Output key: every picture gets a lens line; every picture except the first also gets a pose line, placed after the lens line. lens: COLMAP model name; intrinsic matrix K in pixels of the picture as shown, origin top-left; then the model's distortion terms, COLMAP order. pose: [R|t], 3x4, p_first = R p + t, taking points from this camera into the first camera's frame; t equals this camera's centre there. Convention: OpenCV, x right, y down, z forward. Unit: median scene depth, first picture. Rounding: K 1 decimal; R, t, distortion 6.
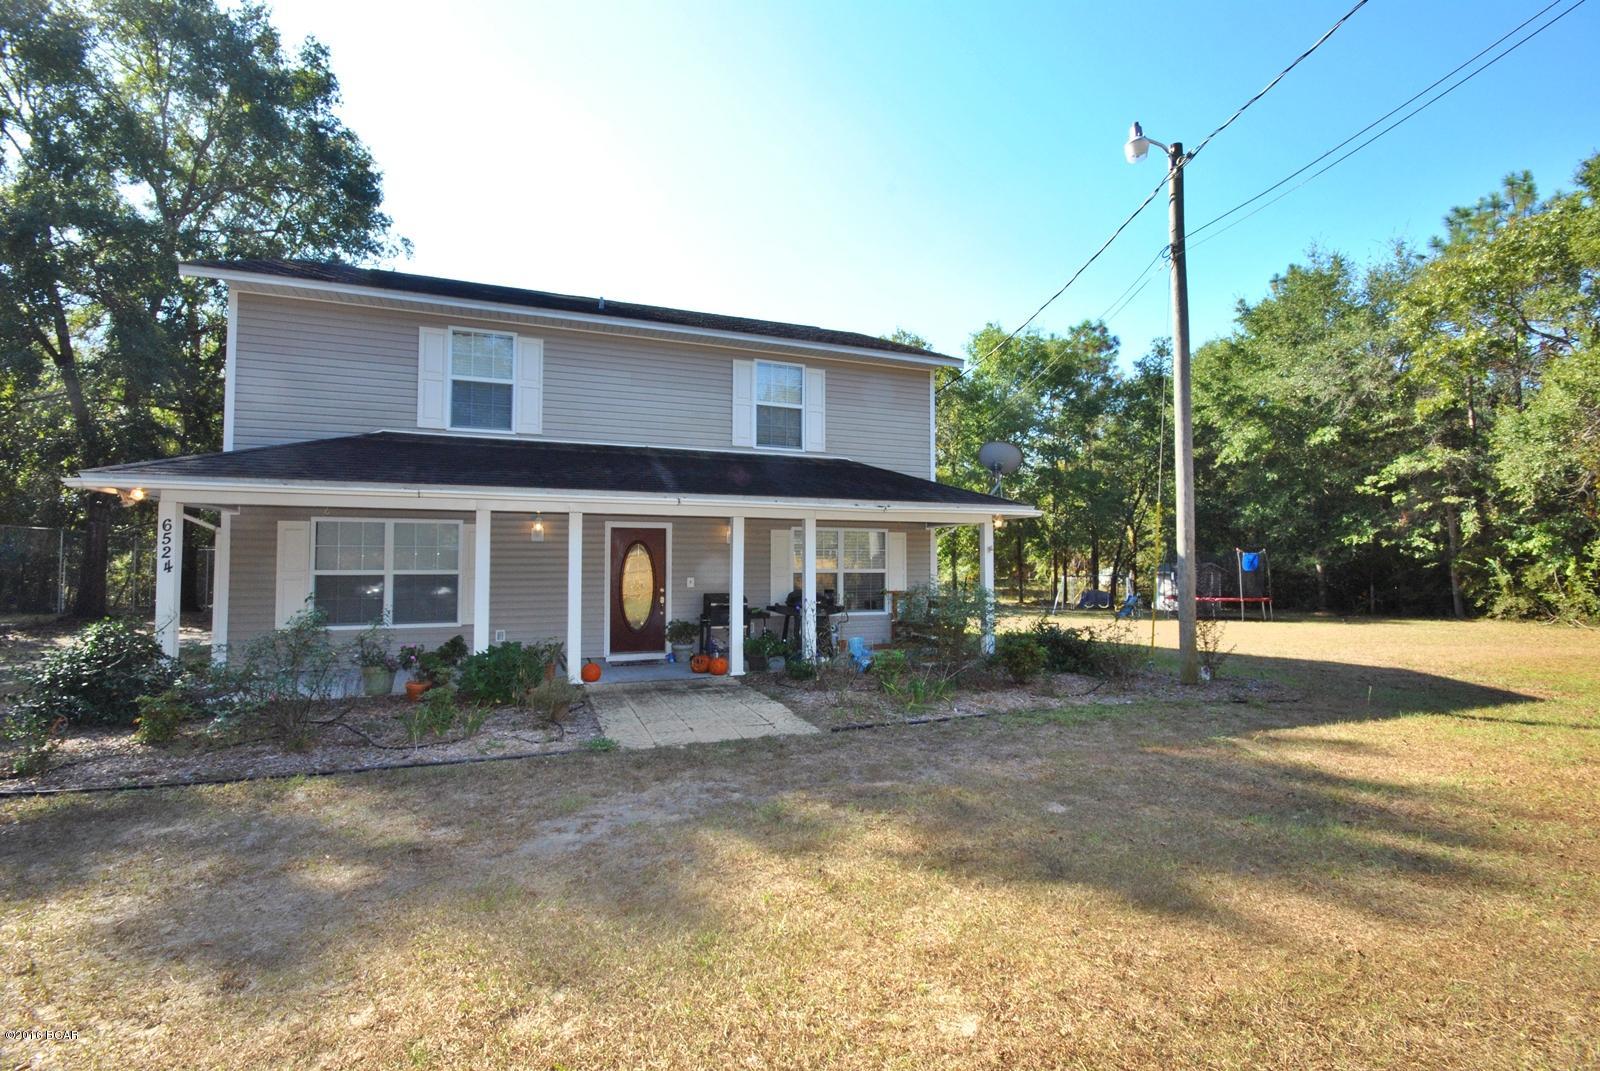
lens RADIAL K [[704.8, 0, 802.1], [0, 704.8, 530.6], [0, 0, 1]] dist [0.007541, -0.010702]
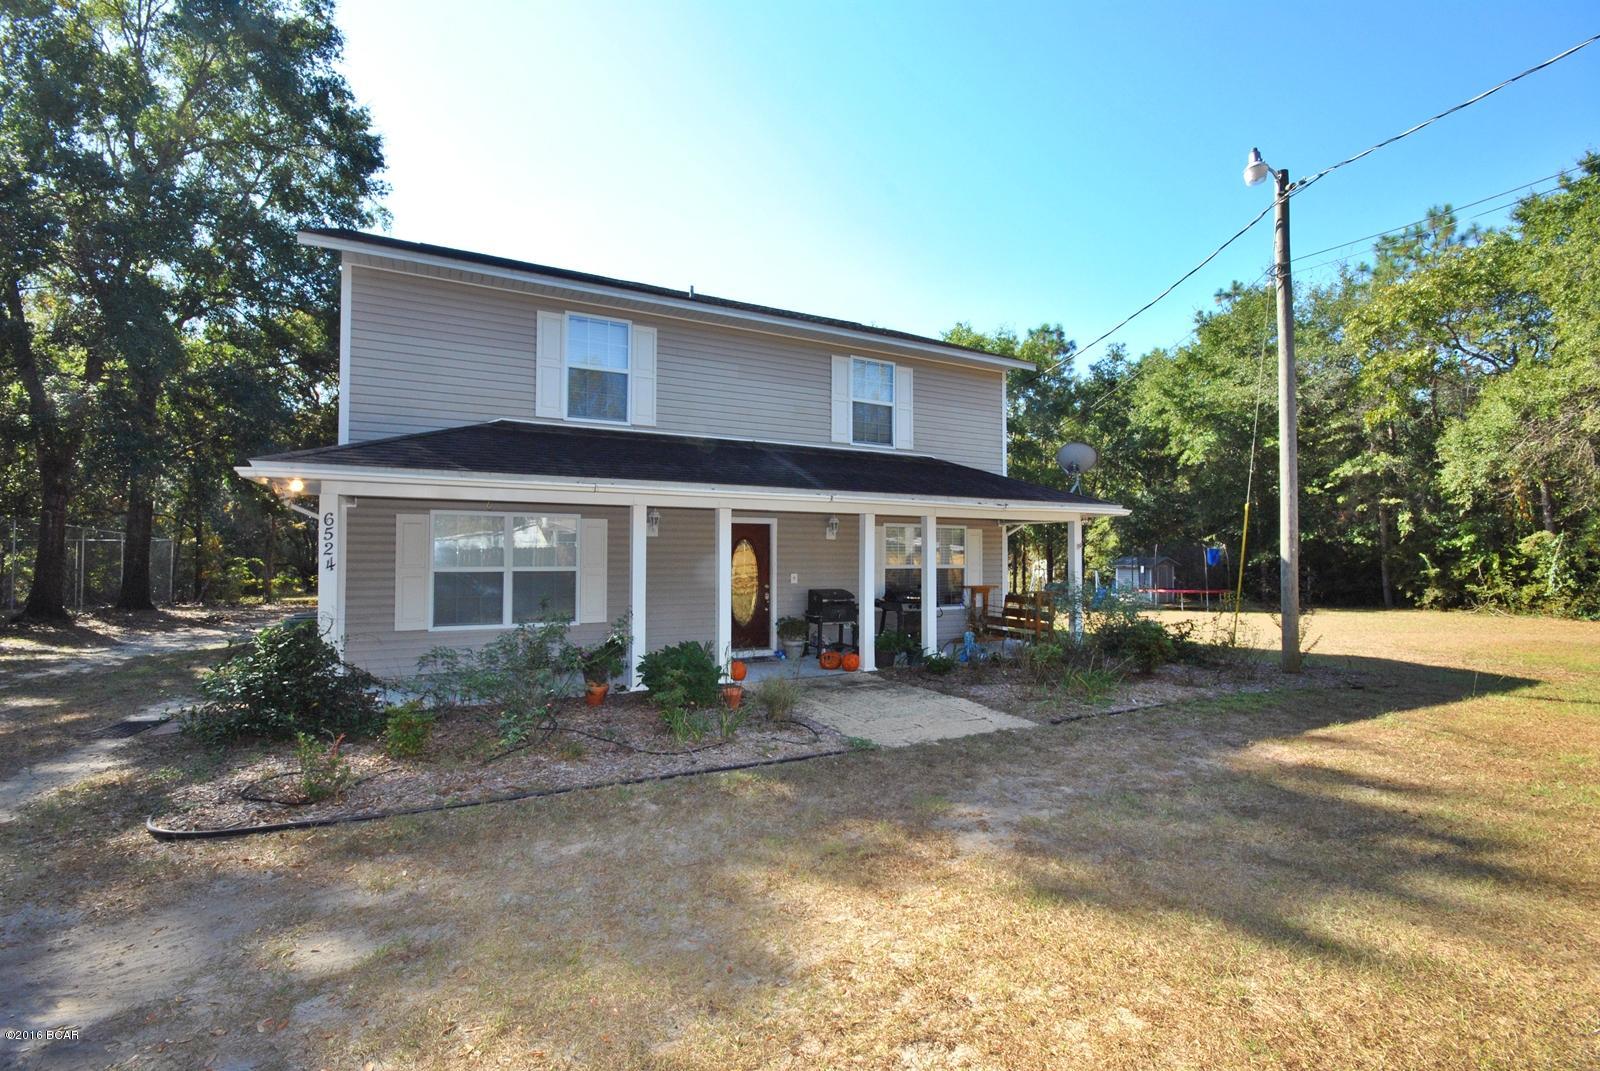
lens RADIAL K [[704.8, 0, 802.1], [0, 704.8, 530.6], [0, 0, 1]] dist [0.007541, -0.010702]
pose [[0.993233, 0.006146, 0.115979, -0.242849], [-0.007456, 0.999913, 0.010868, -0.004654], [-0.115902, -0.011659, 0.993192, 0.009538]]
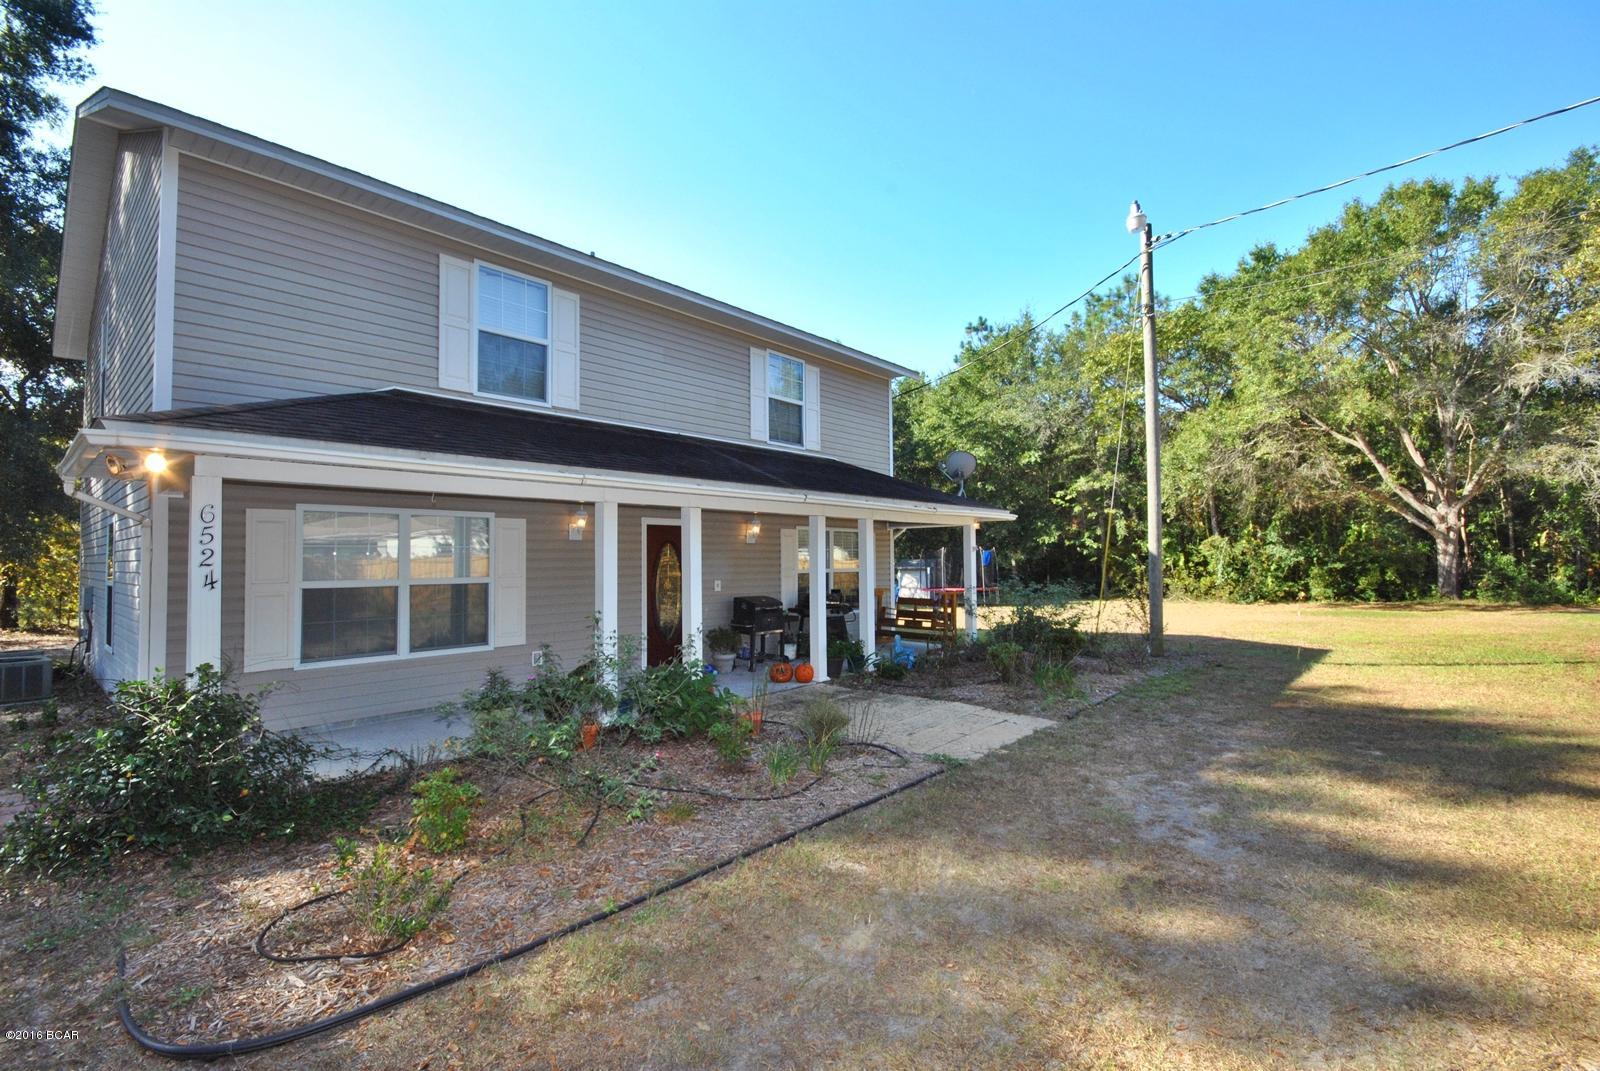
lens RADIAL K [[704.8, 0, 802.1], [0, 704.8, 530.6], [0, 0, 1]] dist [0.007541, -0.010702]
pose [[0.889322, 0.010096, 0.457170, -0.442534], [-0.011734, 0.999931, 0.000743, 0.000088], [-0.457131, -0.006025, 0.889379, 0.127612]]
